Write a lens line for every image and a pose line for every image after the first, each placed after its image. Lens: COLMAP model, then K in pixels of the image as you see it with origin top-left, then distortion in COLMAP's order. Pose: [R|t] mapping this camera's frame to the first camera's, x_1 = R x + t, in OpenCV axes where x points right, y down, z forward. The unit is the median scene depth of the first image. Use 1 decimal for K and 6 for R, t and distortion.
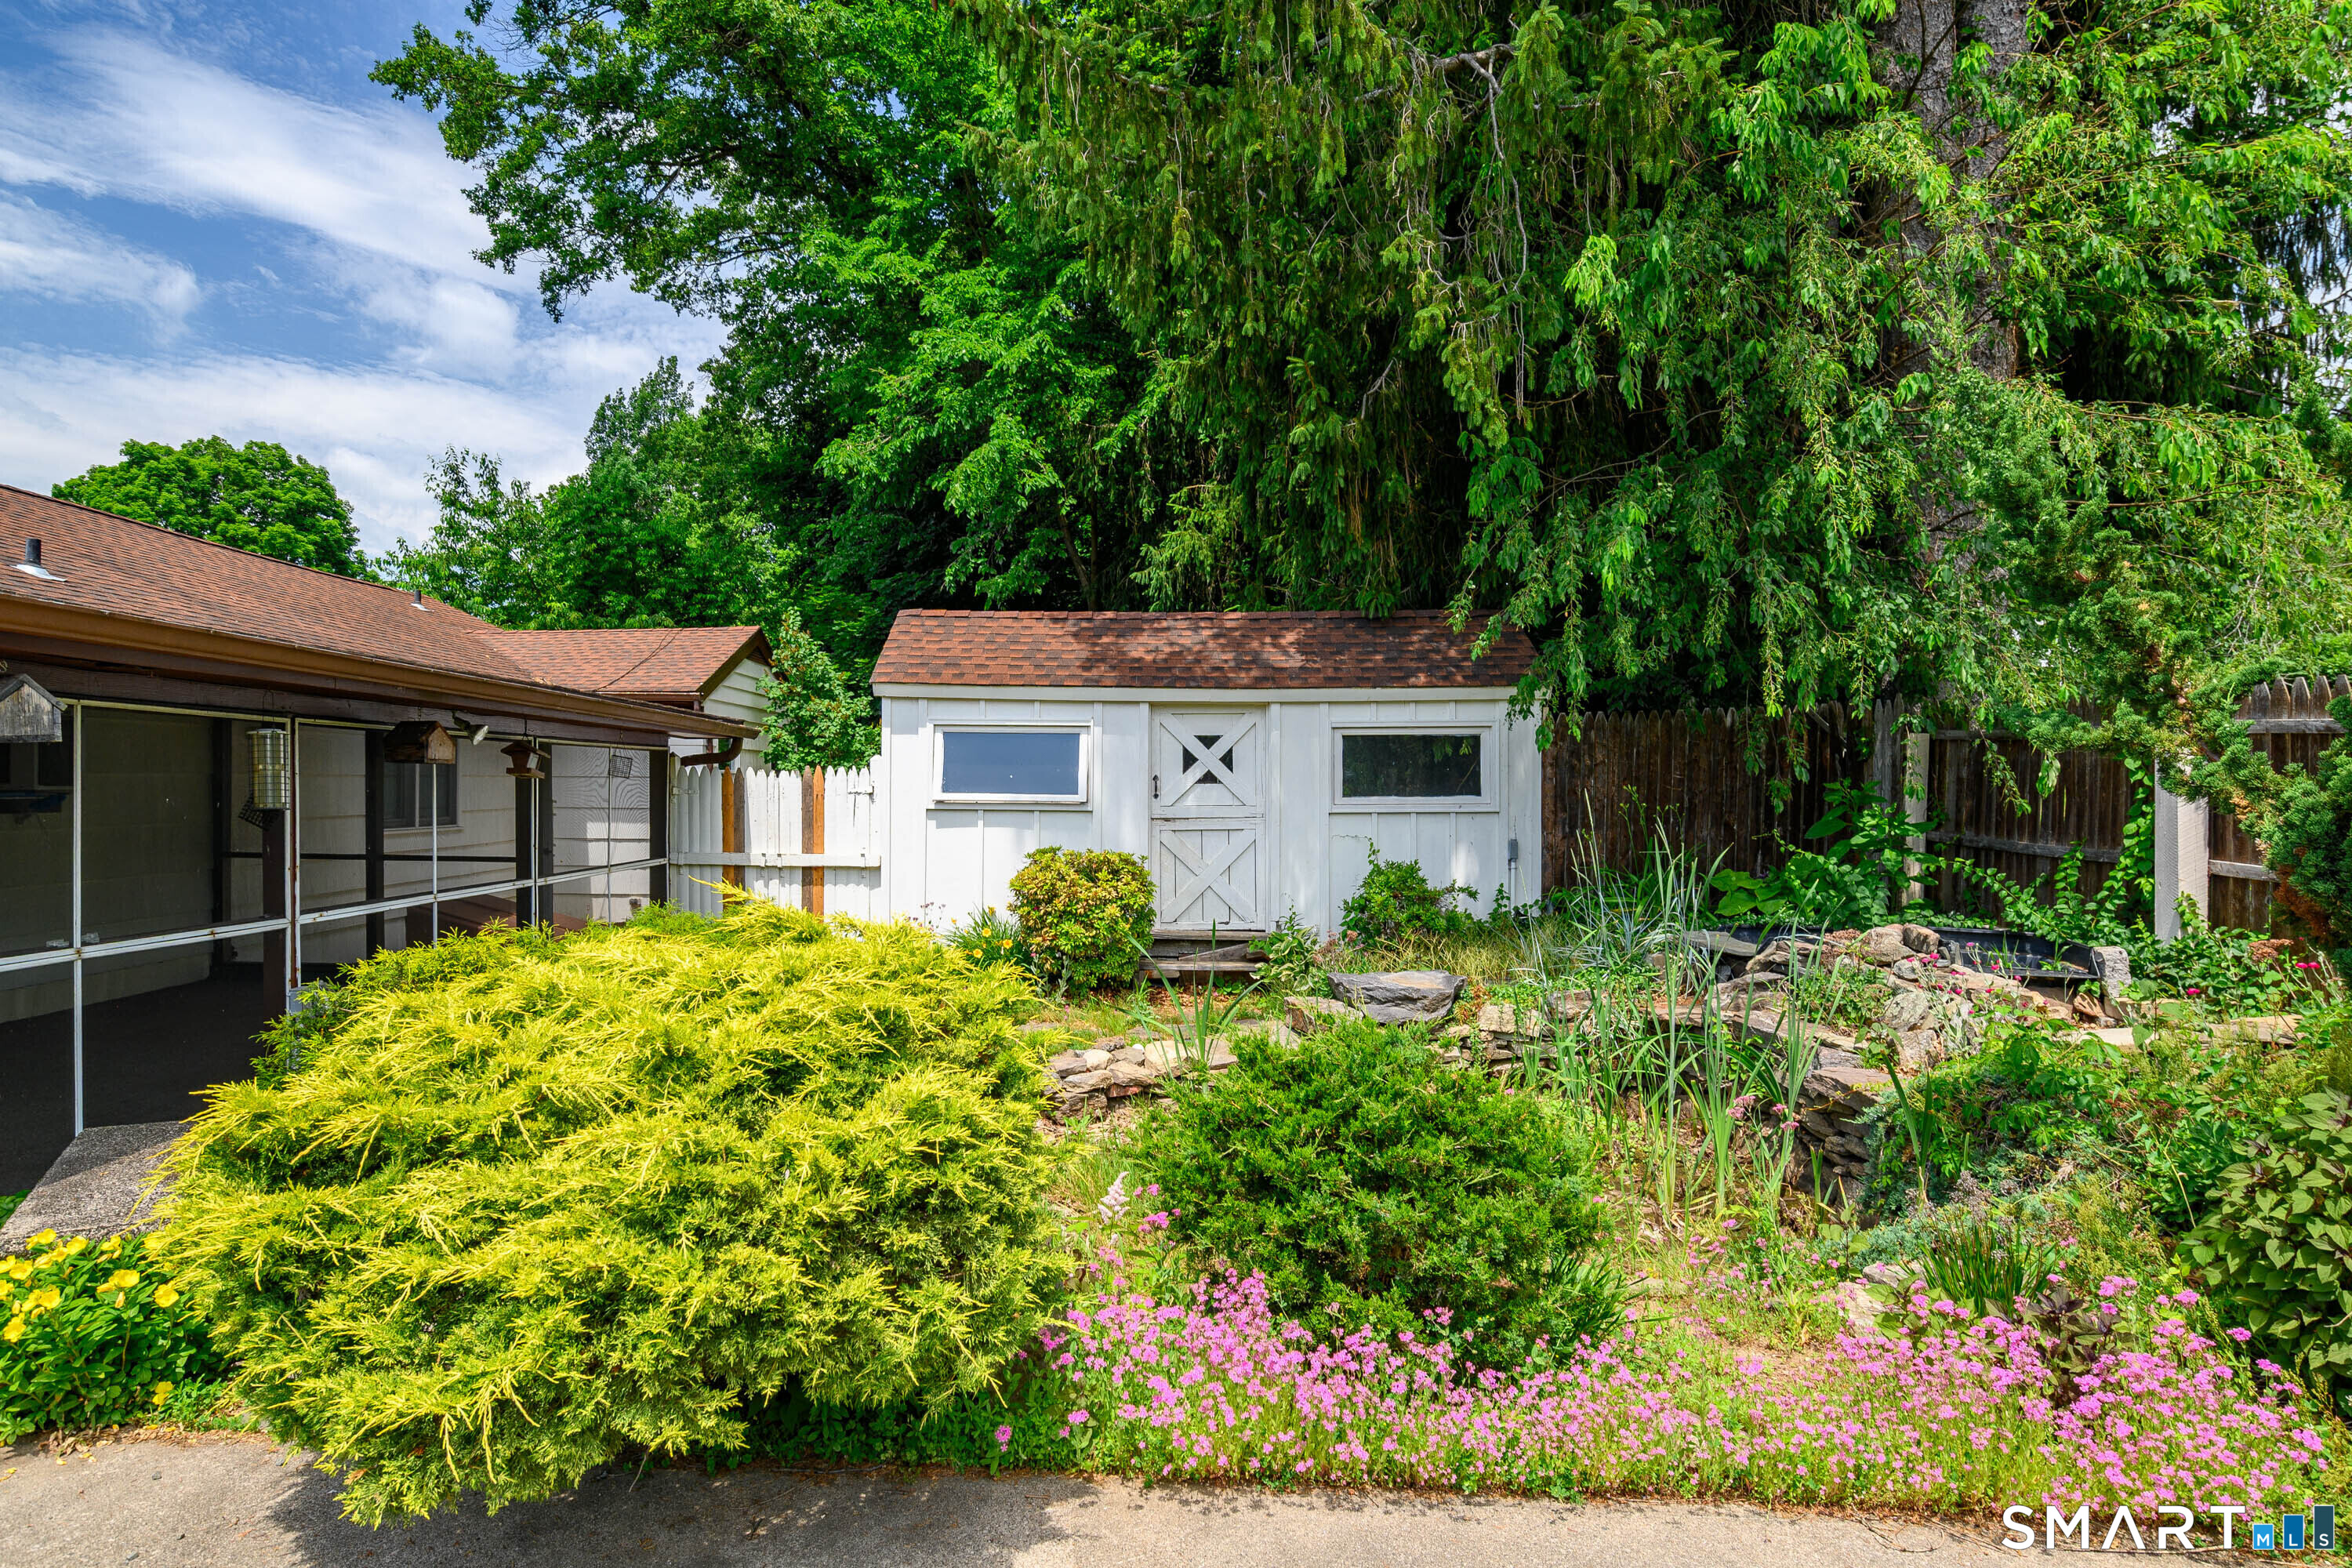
lens RADIAL K [[1146.6, 0, 1180.2], [0, 1146.6, 789.5], [0, 0, 1]] dist [-0.002390, -0.000206]
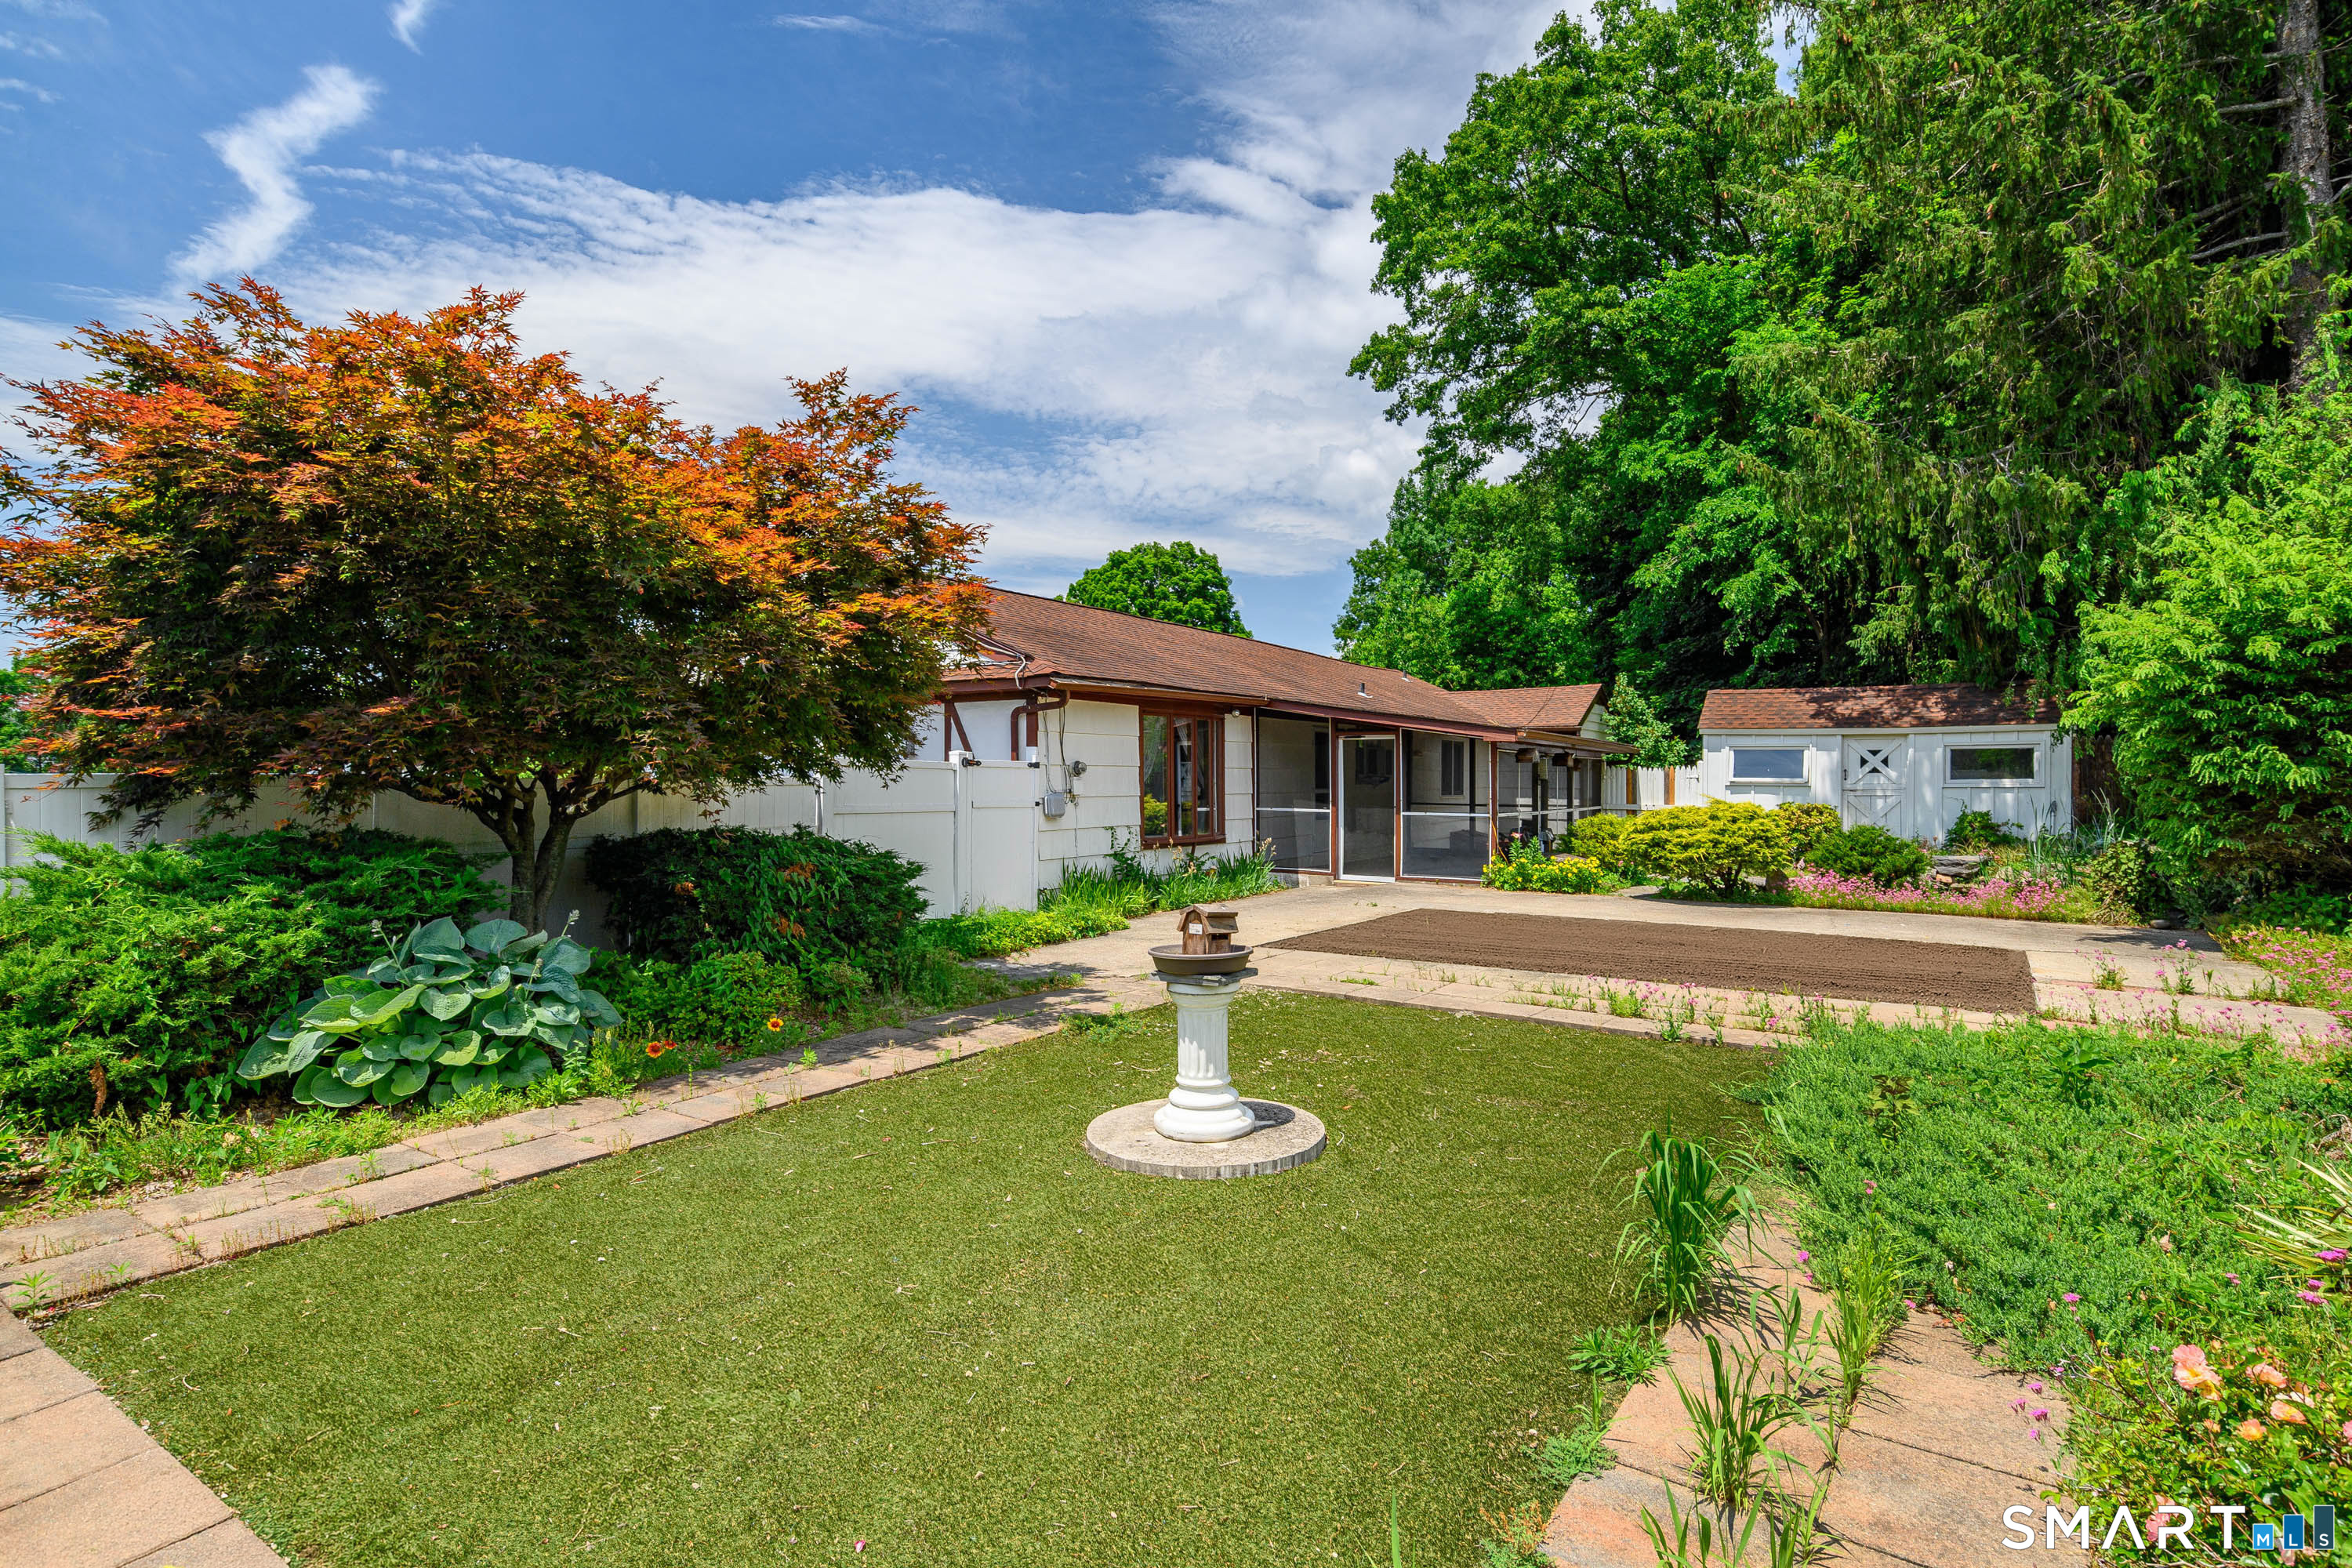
lens RADIAL K [[1146.6, 0, 1180.2], [0, 1146.6, 789.5], [0, 0, 1]] dist [-0.002390, -0.000206]
pose [[0.822751, 0.006427, -0.568365, 0.108295], [-0.004635, 0.999979, 0.004597, 0.013289], [0.568383, -0.001148, 0.822763, -0.907177]]
